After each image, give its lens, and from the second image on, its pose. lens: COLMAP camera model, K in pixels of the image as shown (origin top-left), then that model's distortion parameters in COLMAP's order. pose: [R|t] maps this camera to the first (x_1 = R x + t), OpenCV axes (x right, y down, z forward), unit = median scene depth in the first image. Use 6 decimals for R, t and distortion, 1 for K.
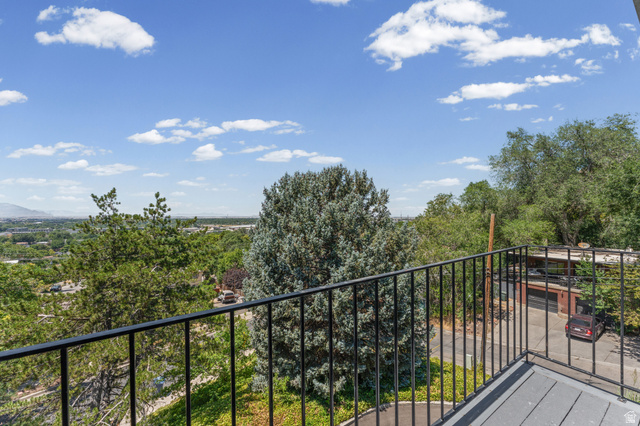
lens RADIAL K [[255.1, 0, 315.8], [0, 255.1, 213.9], [0, 0, 1]] dist [0.002205, -0.000139]
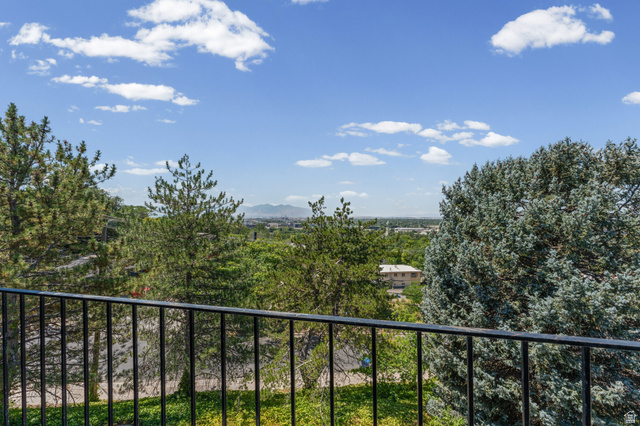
lens RADIAL K [[255.1, 0, 317.3], [0, 255.1, 214.9], [0, 0, 1]] dist [0.002205, -0.000139]
pose [[0.670355, -0.002490, -0.742037, 0.174876], [0.003397, 0.999994, -0.000287, -0.004904], [0.742033, -0.002328, 0.670359, 0.116342]]
